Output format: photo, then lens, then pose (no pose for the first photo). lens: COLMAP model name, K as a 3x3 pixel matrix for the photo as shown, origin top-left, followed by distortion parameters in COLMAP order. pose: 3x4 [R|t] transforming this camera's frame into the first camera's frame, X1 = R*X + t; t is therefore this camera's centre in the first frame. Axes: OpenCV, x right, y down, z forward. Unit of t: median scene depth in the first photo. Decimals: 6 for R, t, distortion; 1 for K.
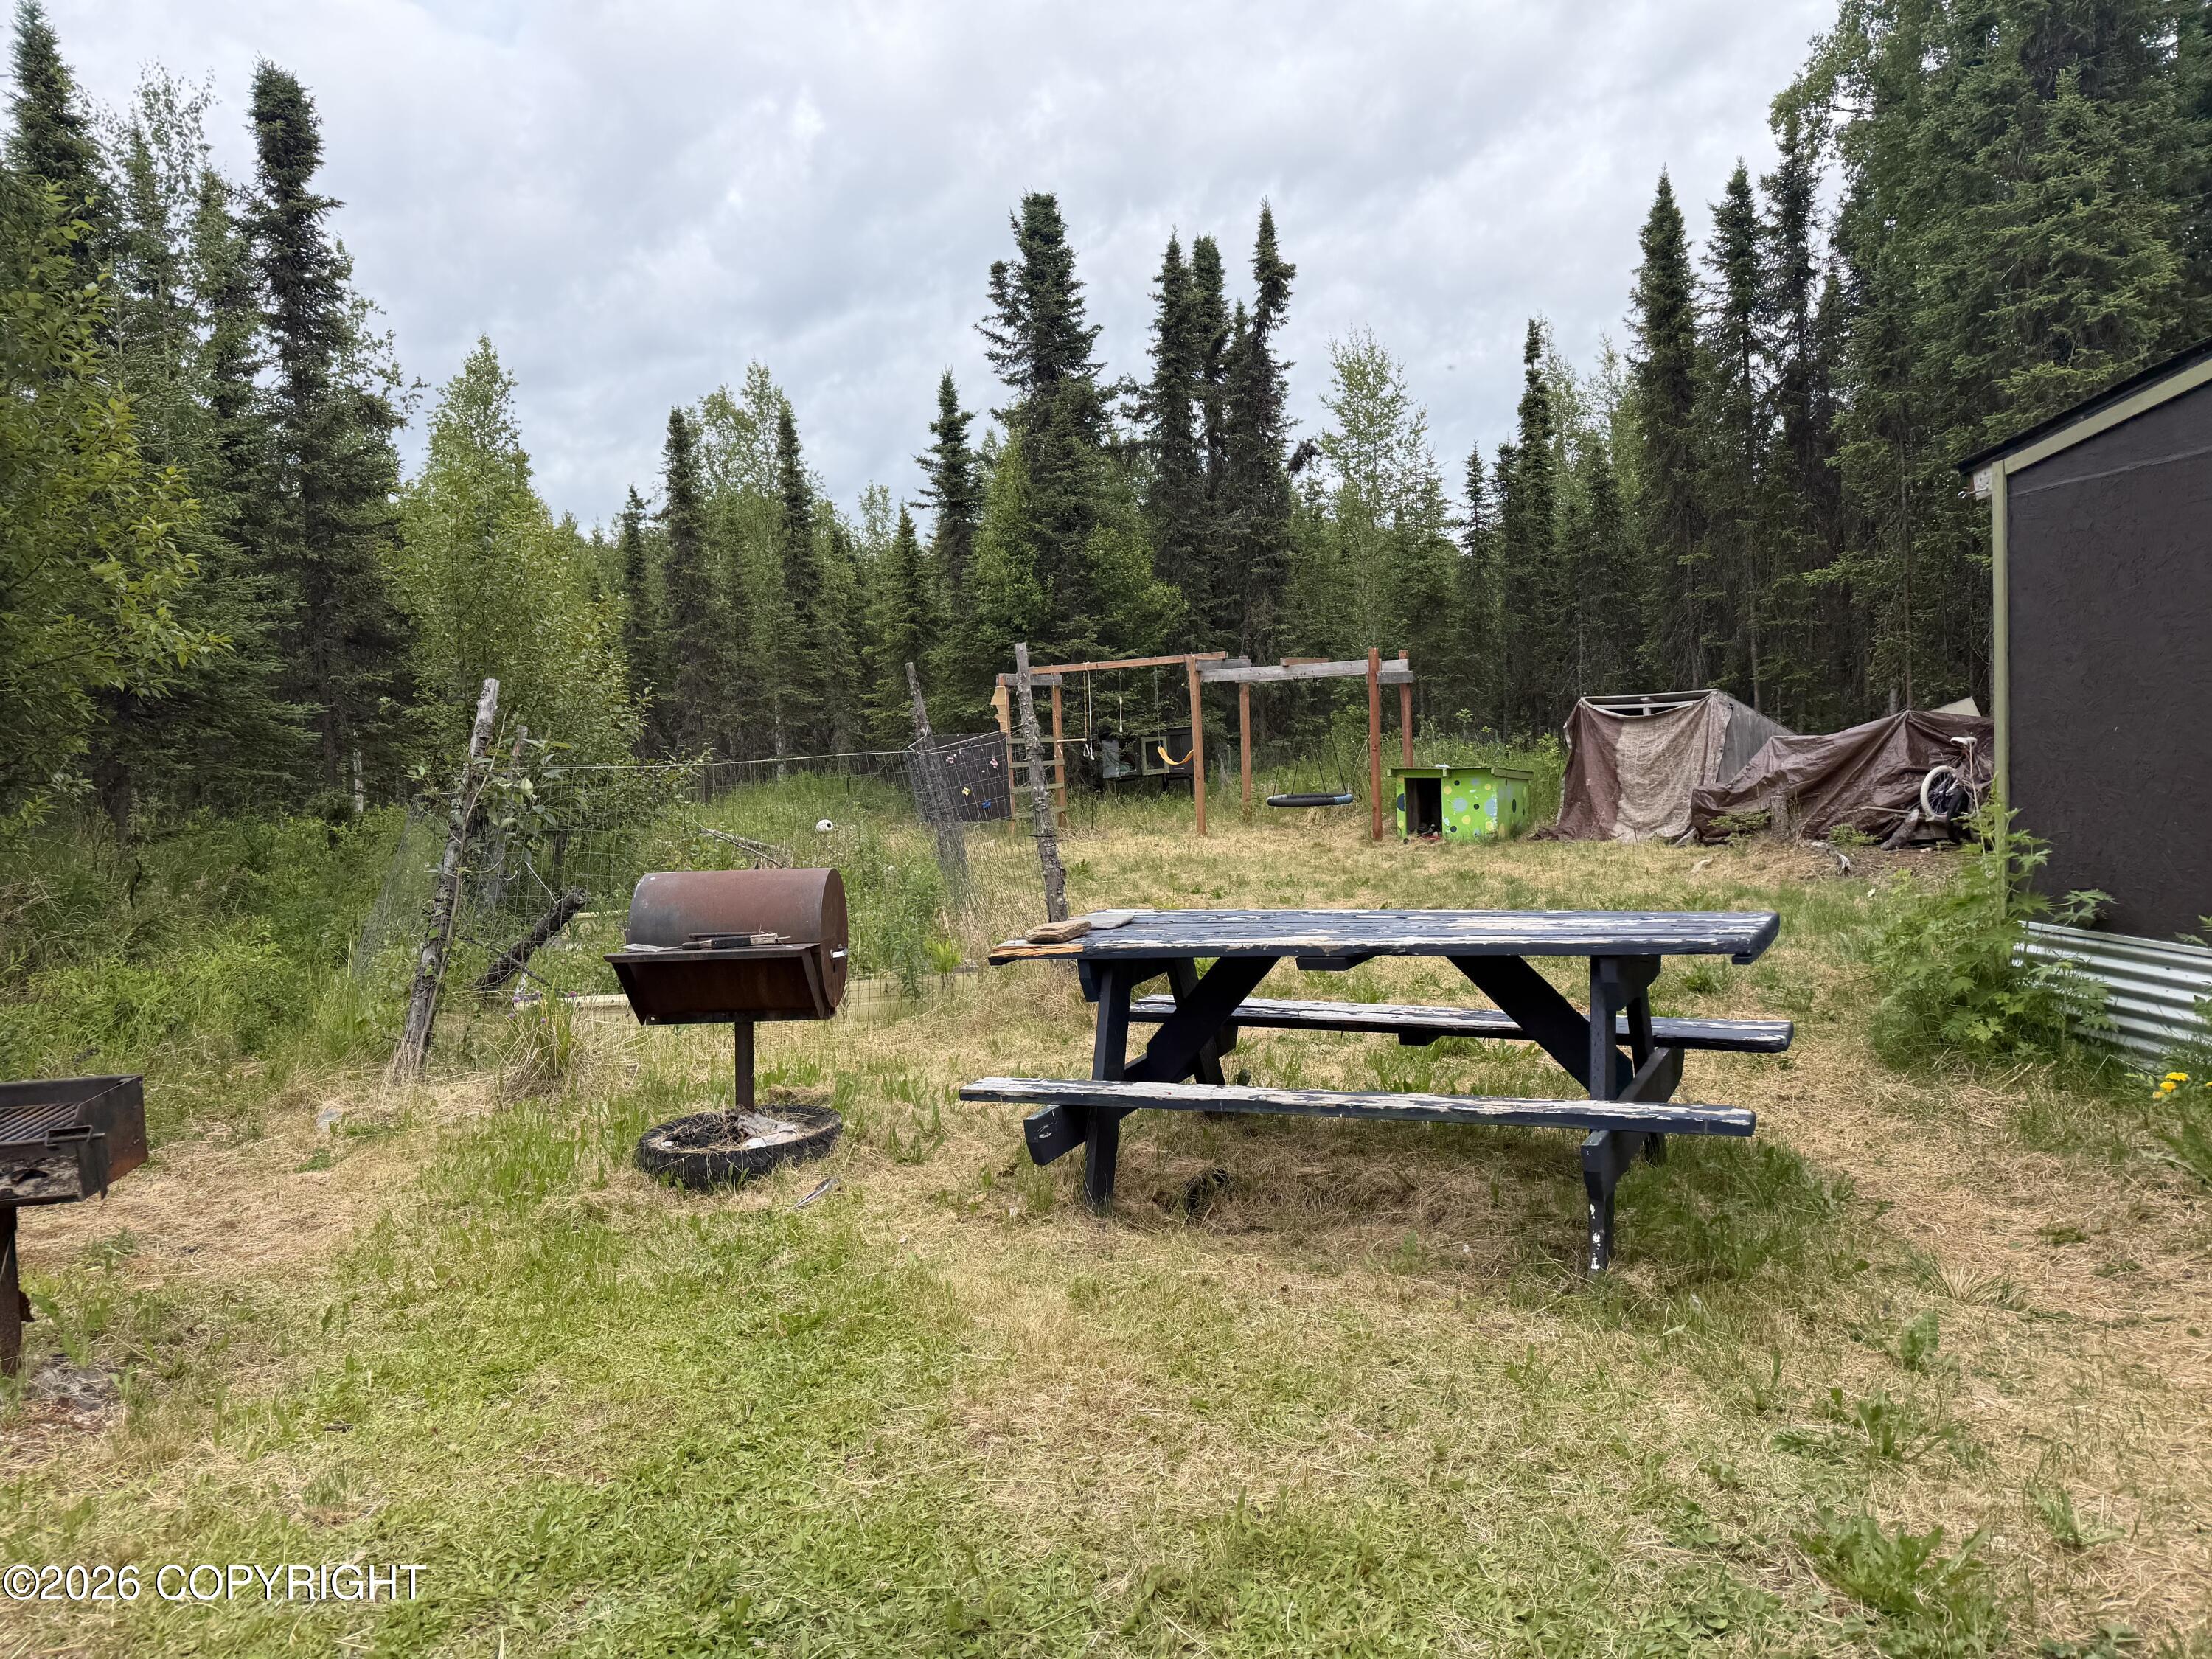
lens RADIAL K [[1546.8, 0, 1150.1], [0, 1546.8, 848.7], [0, 0, 1]] dist [0.065550, -0.078523]
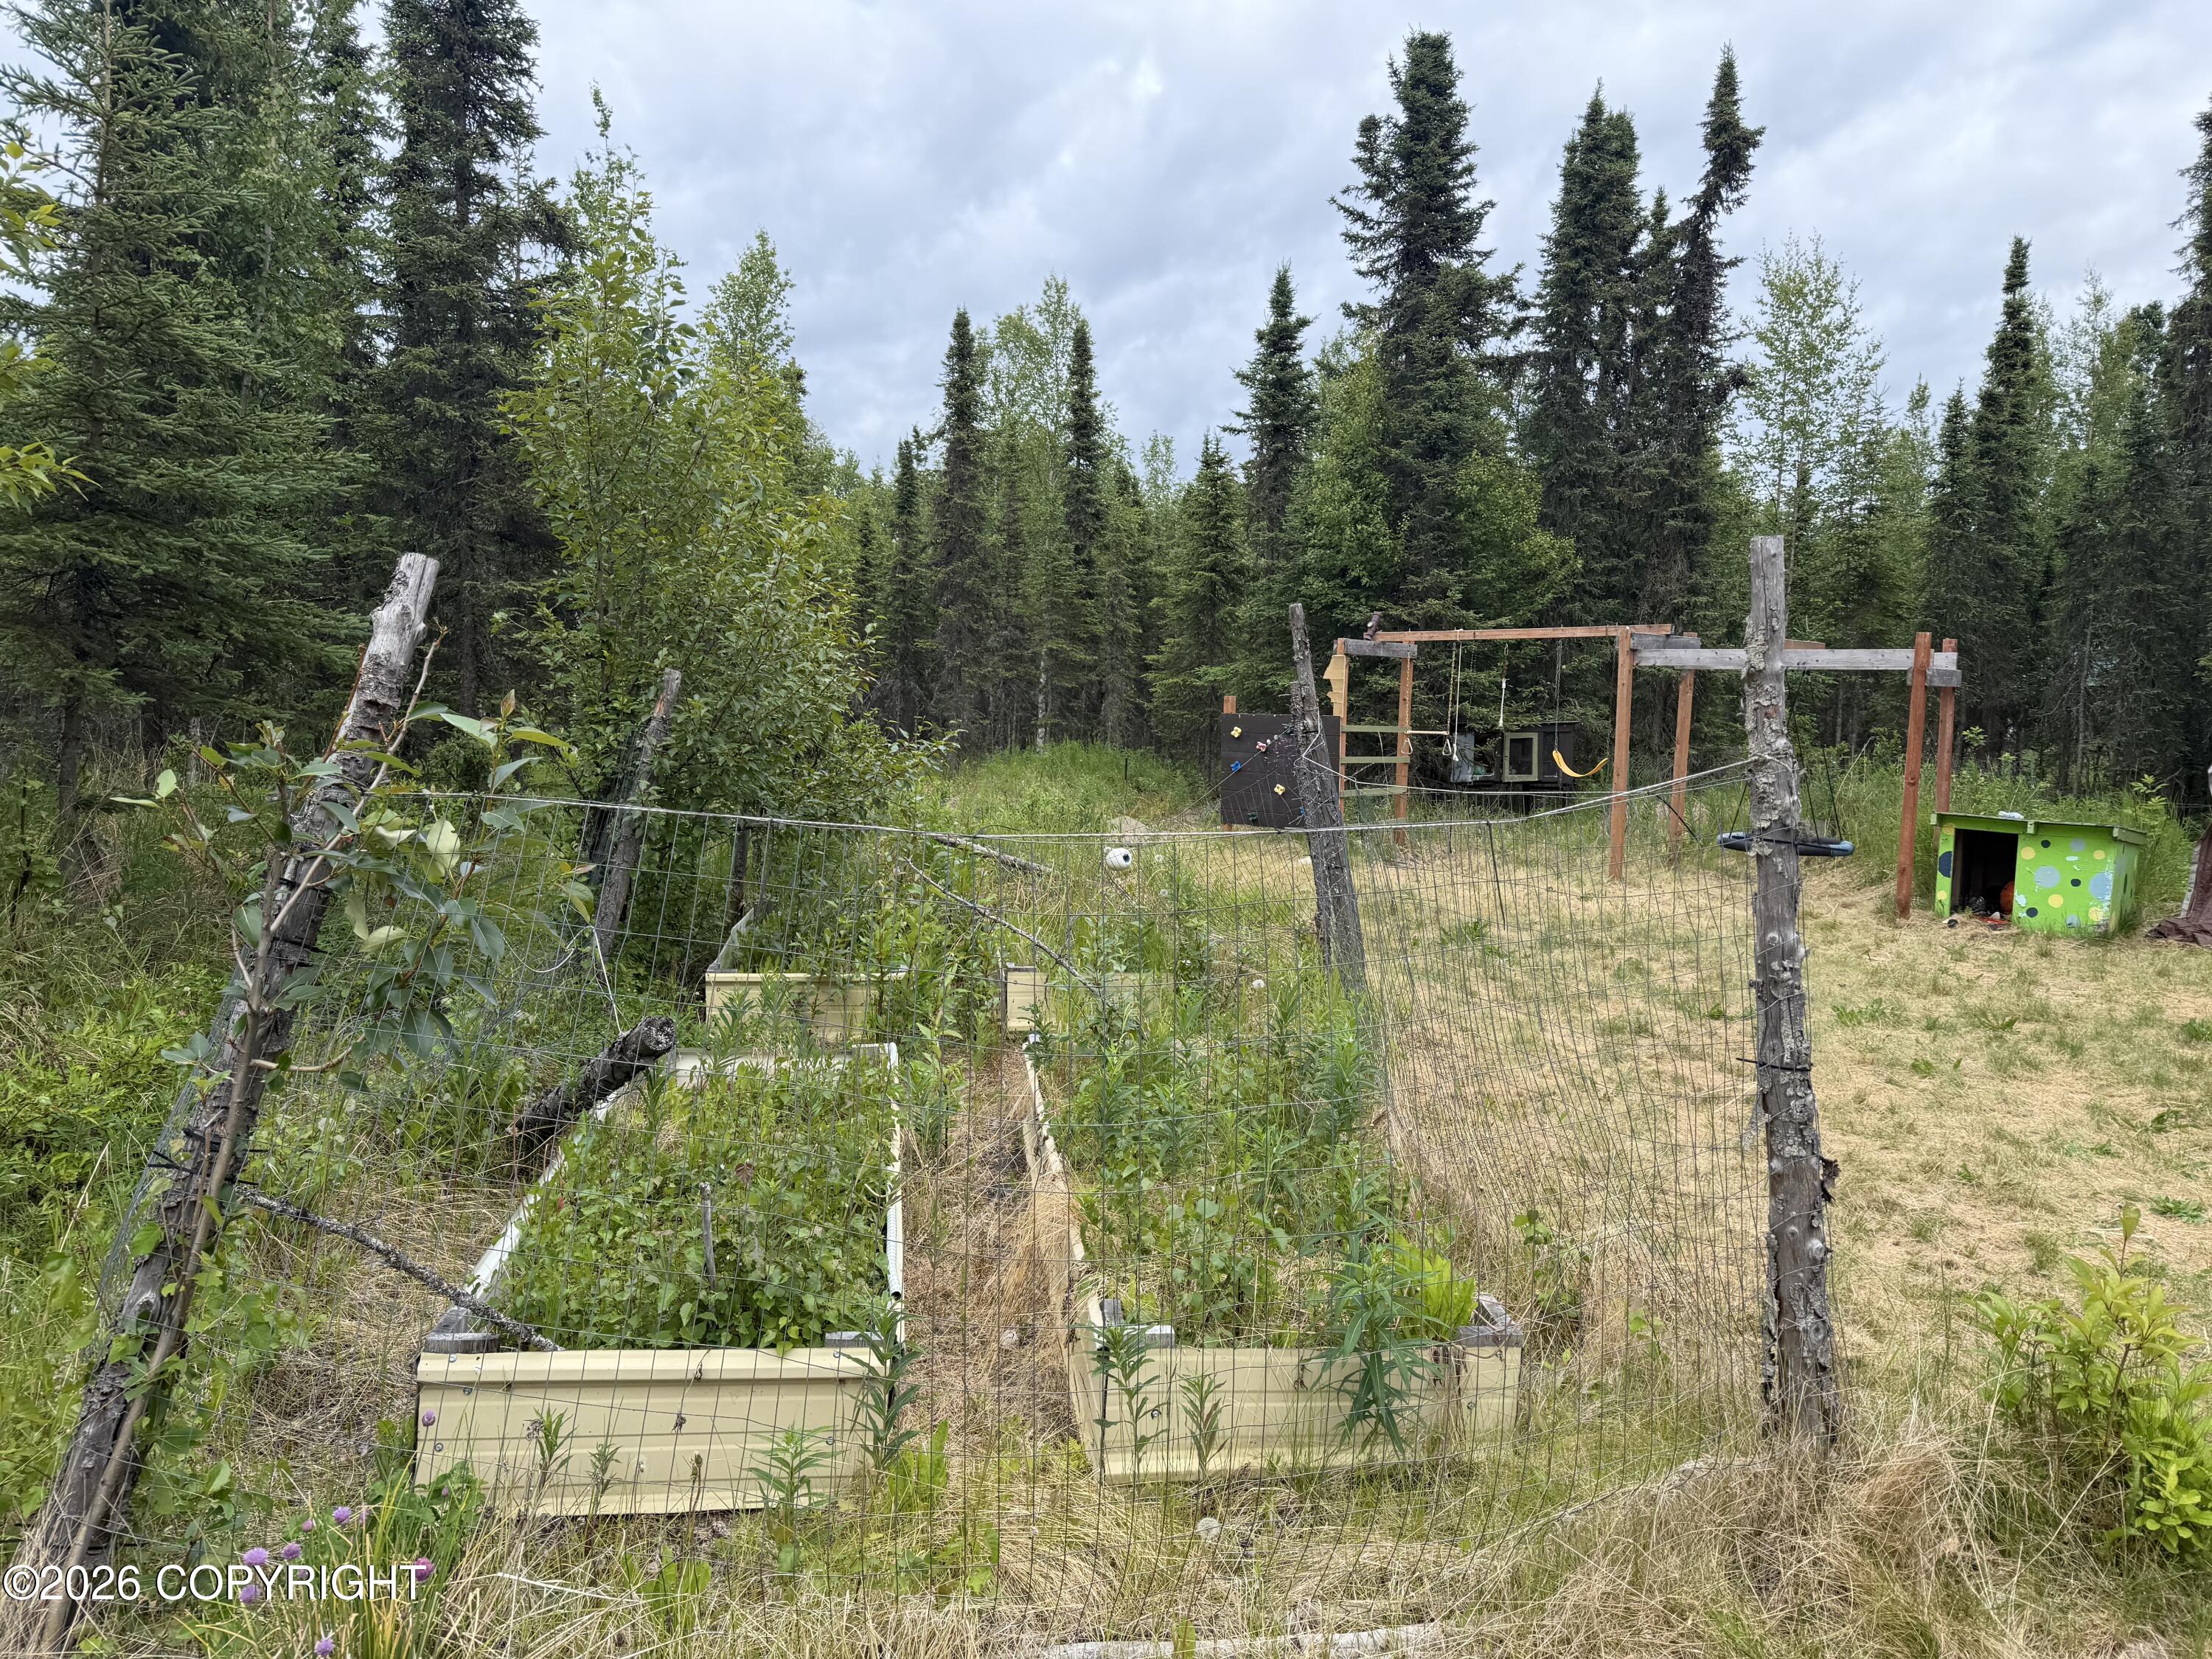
lens RADIAL K [[1486.1, 0, 1156.9], [0, 1486.1, 825.7], [0, 0, 1]] dist [-0.027060, -0.008849]
pose [[0.985845, 0.081391, -0.146578, -0.063480], [-0.080370, 0.996682, 0.012882, -0.020772], [0.147141, -0.000919, 0.989115, 0.242099]]
